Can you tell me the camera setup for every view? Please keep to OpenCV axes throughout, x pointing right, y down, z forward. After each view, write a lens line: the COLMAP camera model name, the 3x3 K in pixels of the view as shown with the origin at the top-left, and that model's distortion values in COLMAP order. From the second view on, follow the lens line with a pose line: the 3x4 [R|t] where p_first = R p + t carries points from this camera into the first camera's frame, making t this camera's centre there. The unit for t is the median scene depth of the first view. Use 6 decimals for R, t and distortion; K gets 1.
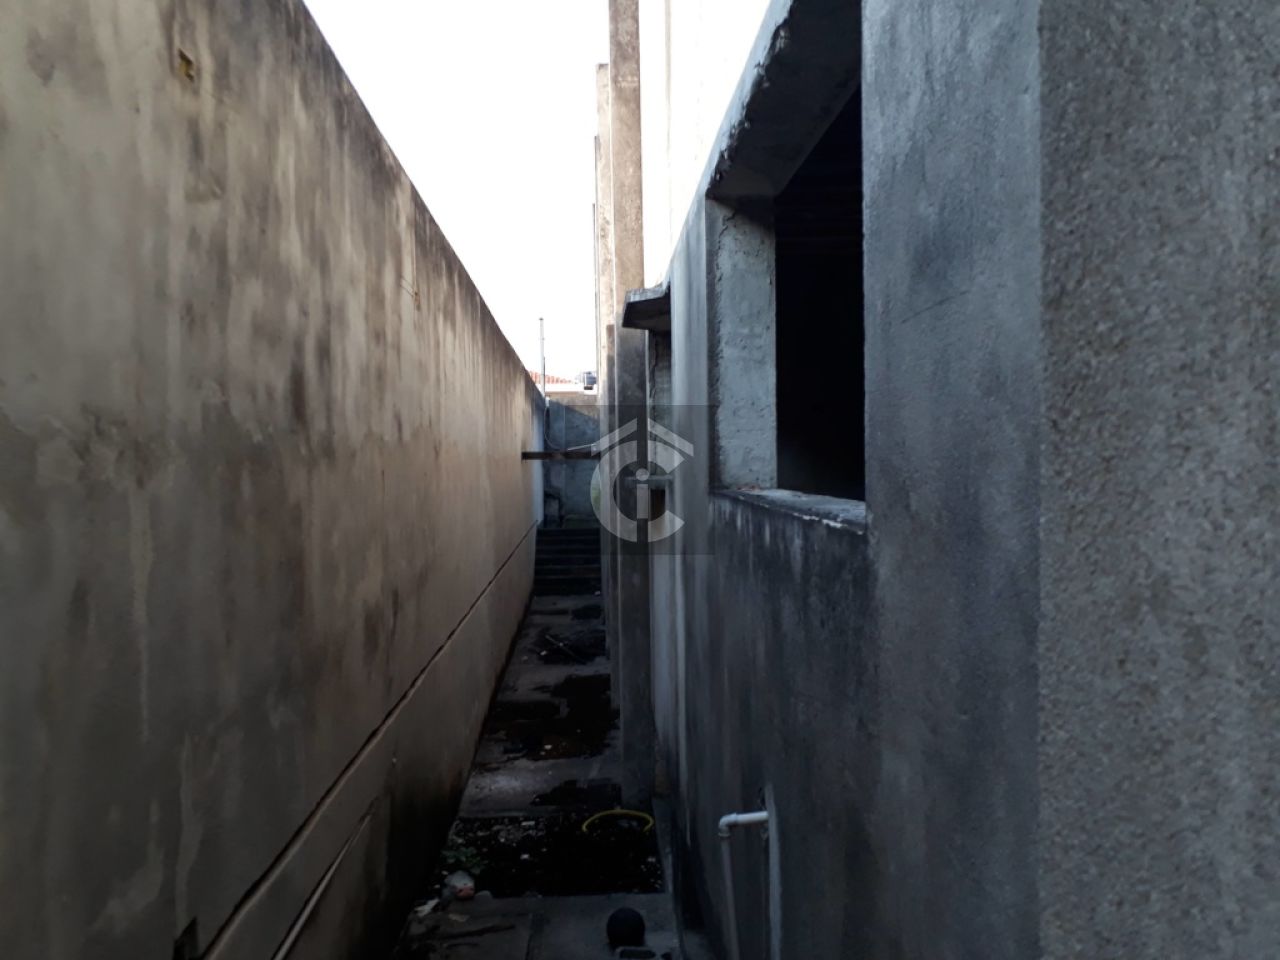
lens RADIAL K [[1022.2, 0, 640.0], [0, 1022.2, 480.0], [0, 0, 1]] dist [0.045451, -0.072005]
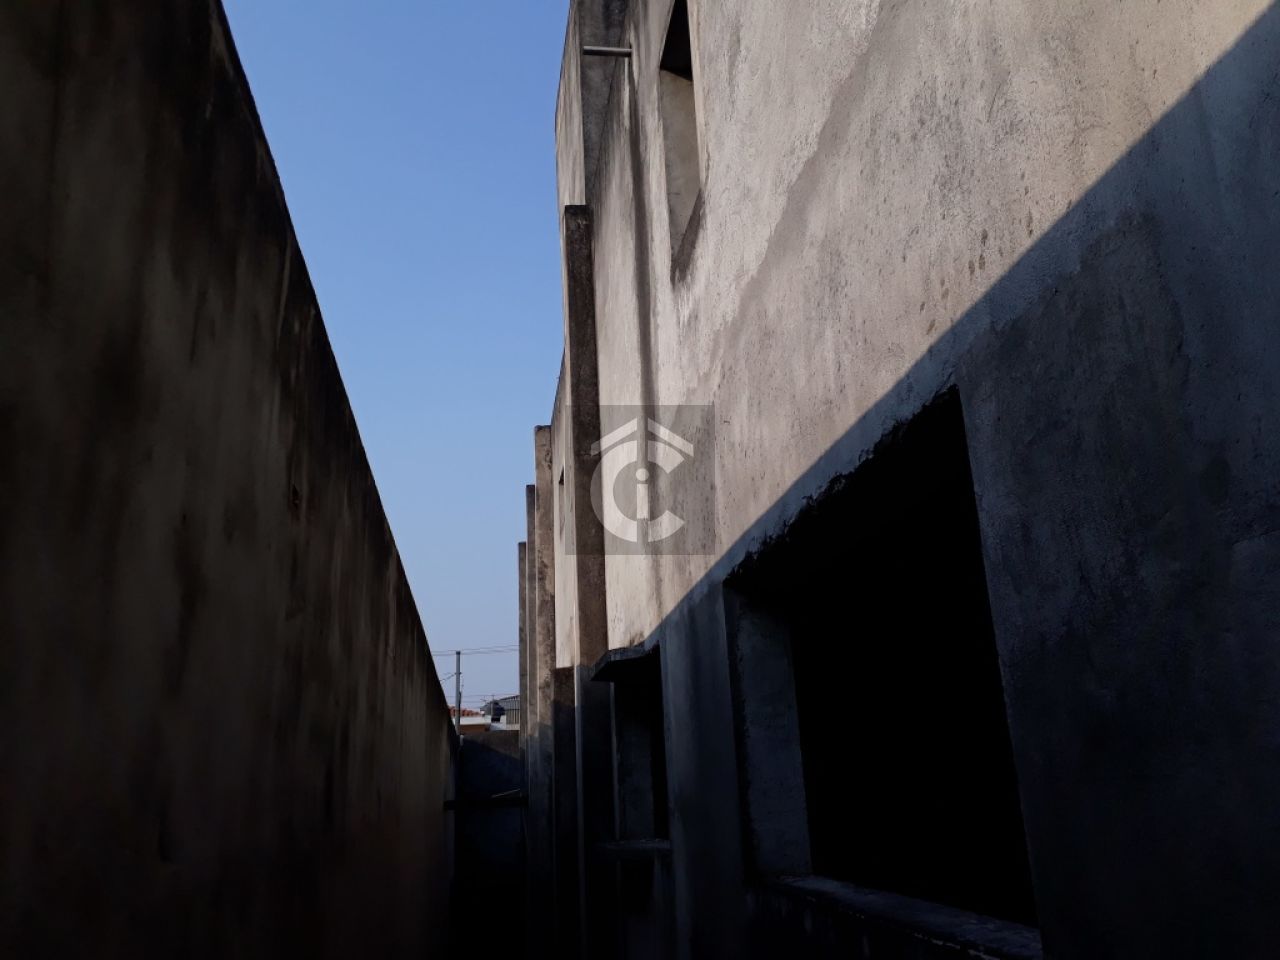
lens RADIAL K [[1002.2, 0, 640.0], [0, 1002.2, 480.0], [0, 0, 1]] dist [0.311229, -0.714741]
pose [[0.995829, -0.001770, 0.091220, -0.123522], [0.030145, 0.950046, -0.310652, -0.048399], [-0.086113, 0.312106, 0.946137, -0.053776]]
